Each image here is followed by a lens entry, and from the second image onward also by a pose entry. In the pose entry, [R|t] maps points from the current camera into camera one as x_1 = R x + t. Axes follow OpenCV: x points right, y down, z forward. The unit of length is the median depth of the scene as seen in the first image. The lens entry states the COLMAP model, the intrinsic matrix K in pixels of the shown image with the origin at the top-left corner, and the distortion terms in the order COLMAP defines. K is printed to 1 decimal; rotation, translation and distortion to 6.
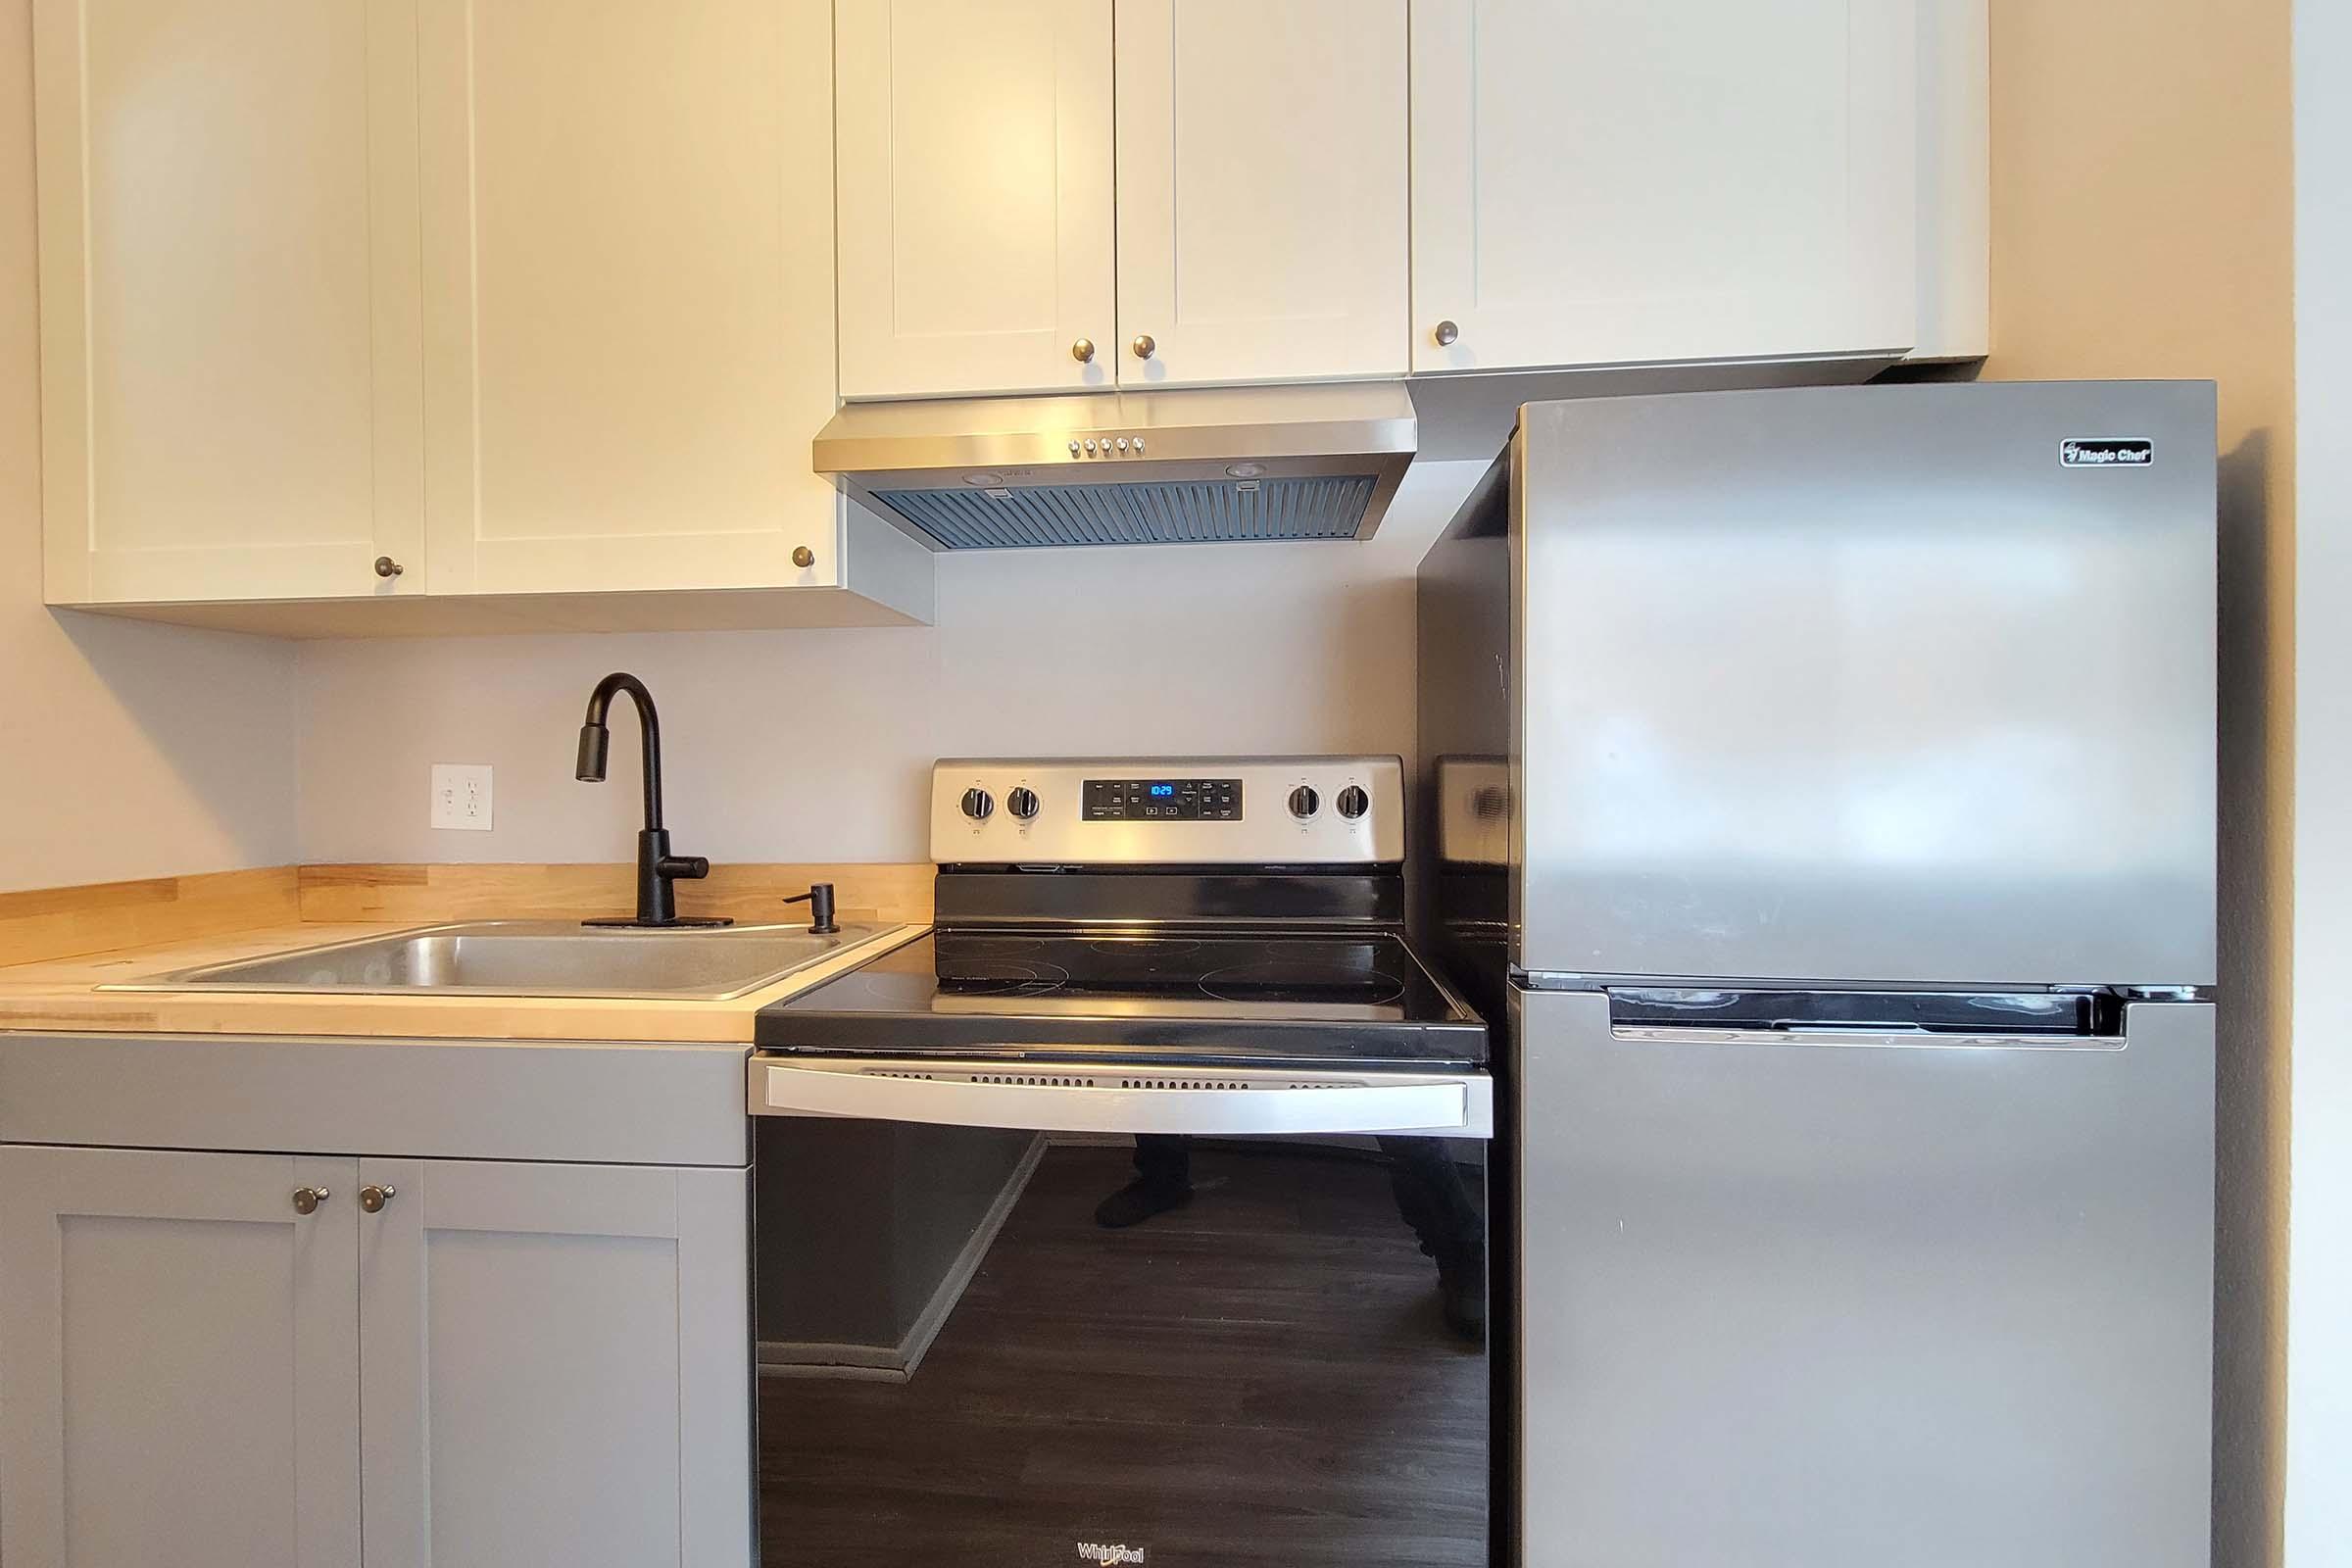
lens RADIAL K [[962.9, 0, 1170.3], [0, 962.9, 781.8], [0, 0, 1]] dist [0.001890, -0.000471]
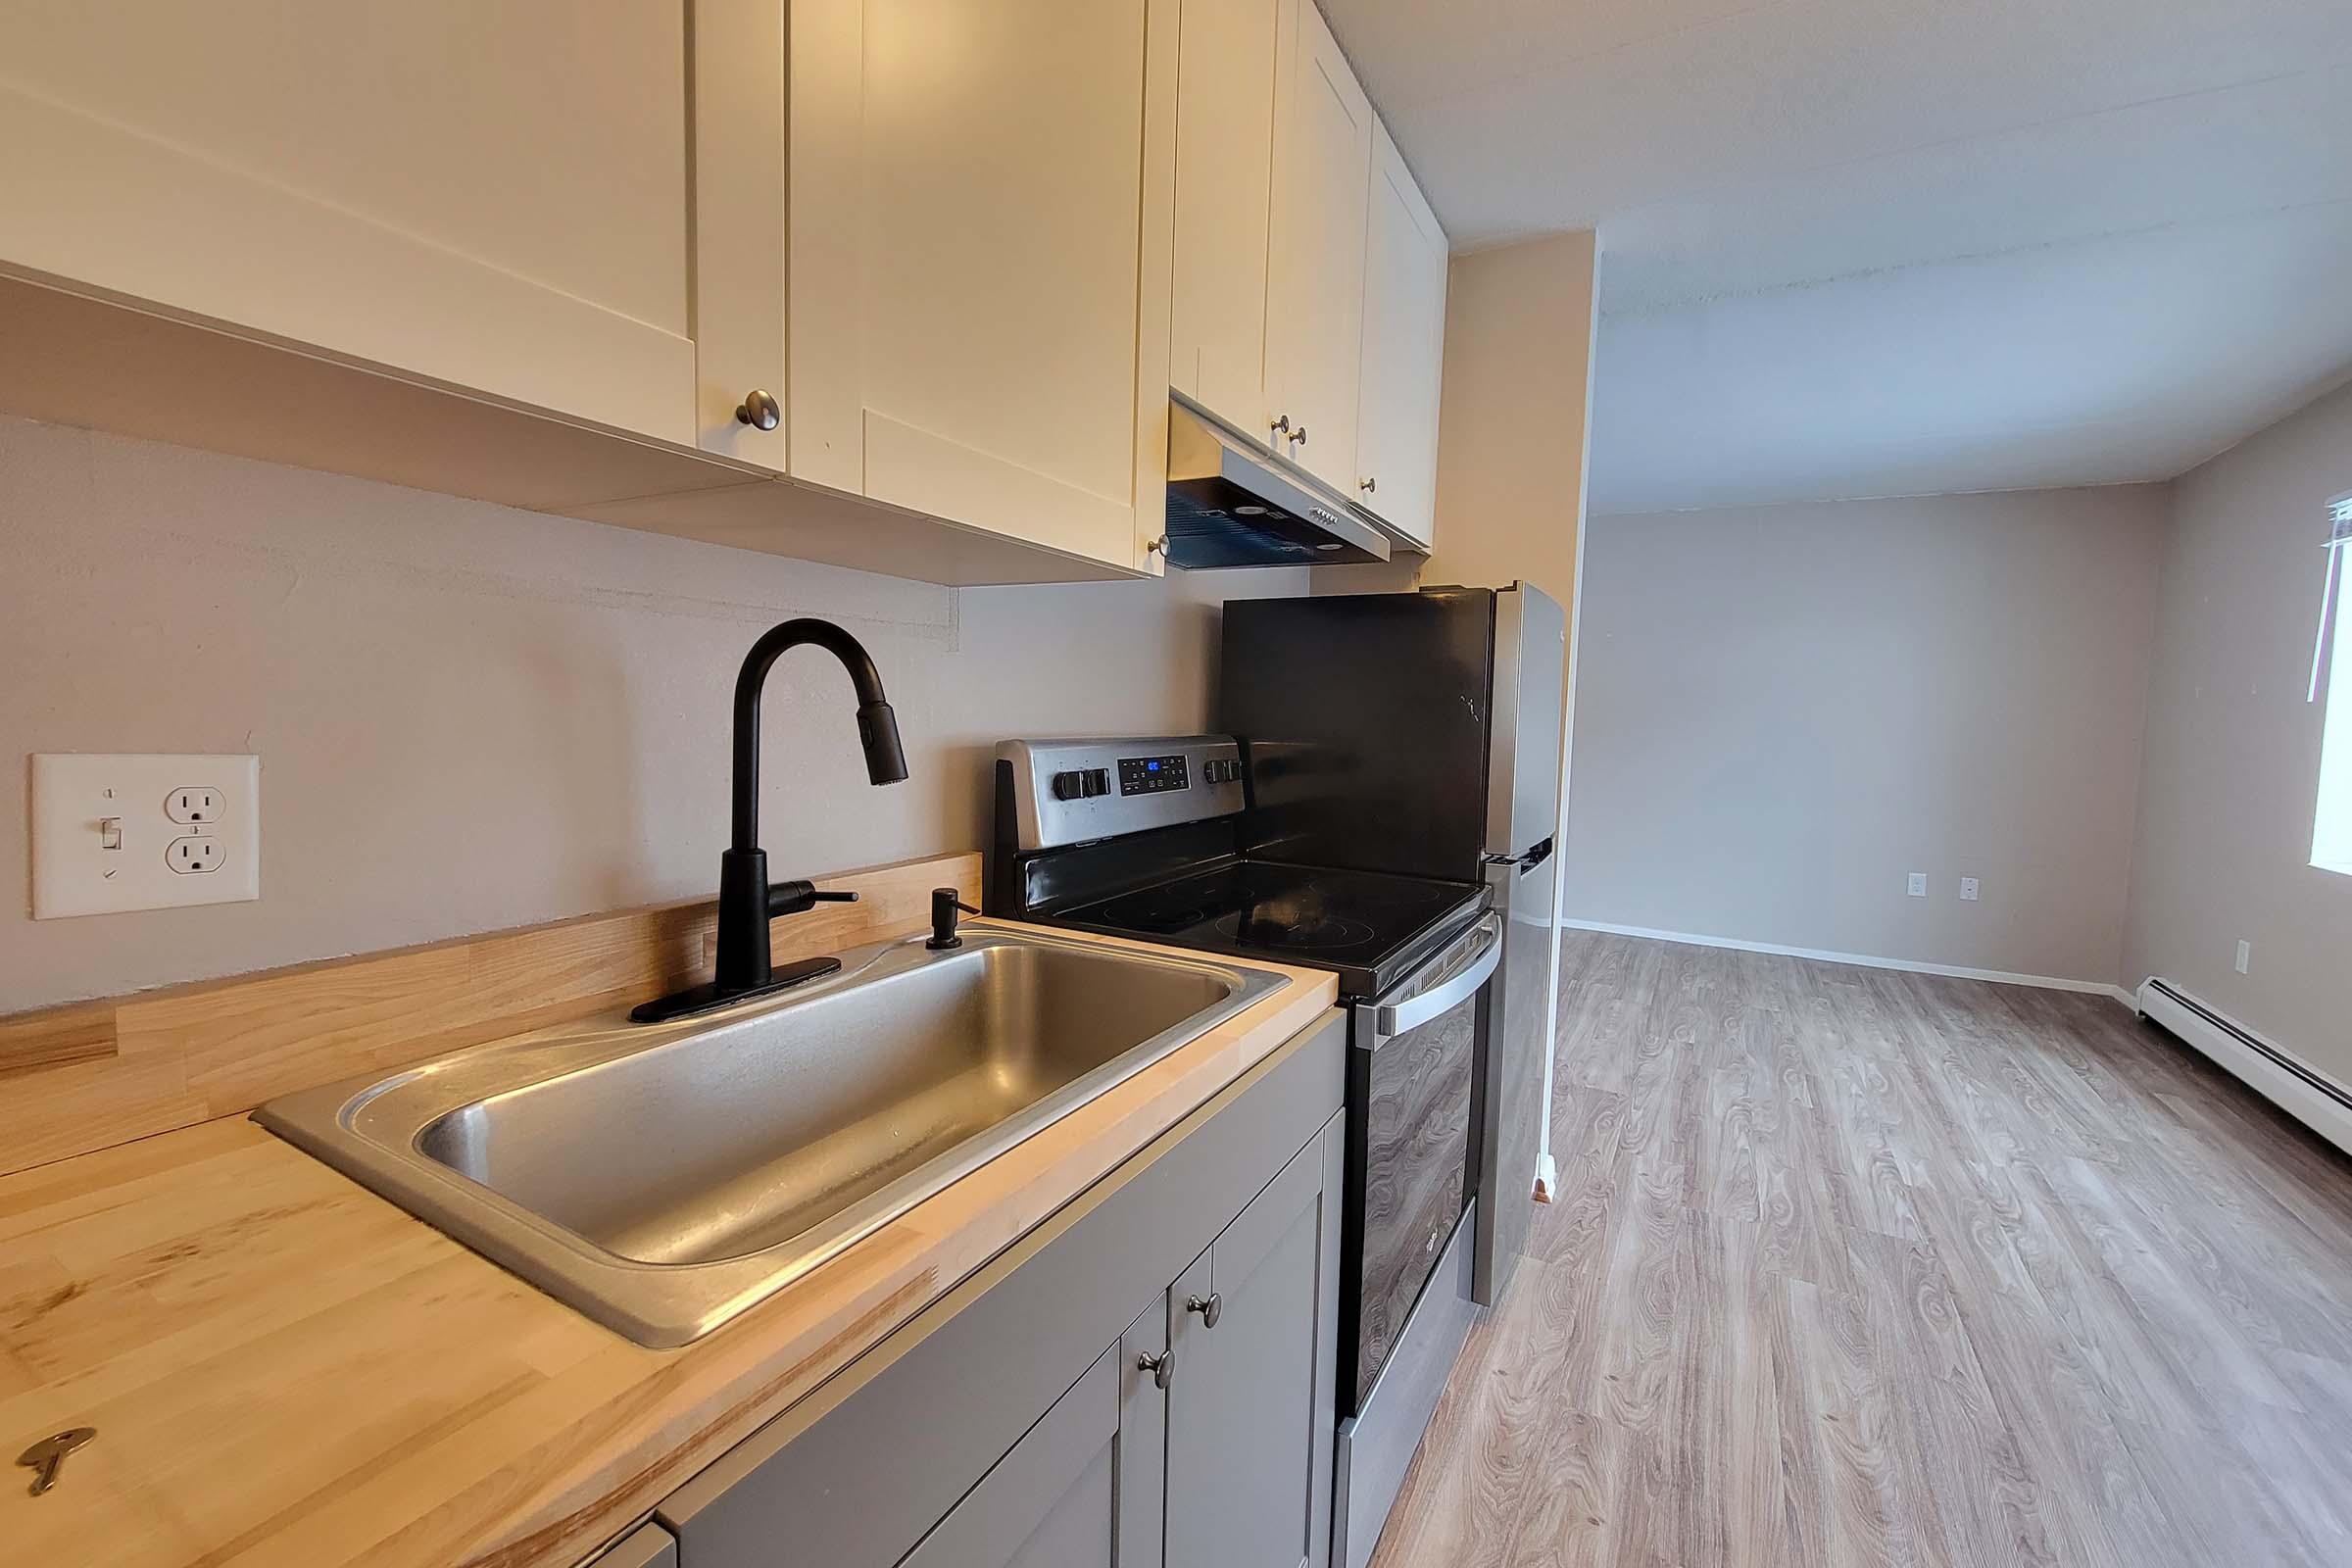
lens RADIAL K [[962.9, 0, 1182.3], [0, 962.9, 780.3], [0, 0, 1]] dist [0.001890, -0.000471]
pose [[0.400775, -0.047545, 0.914942, -1.079685], [-0.021699, 0.997880, 0.061360, -0.047251], [-0.915919, -0.044445, 0.398894, 0.491955]]
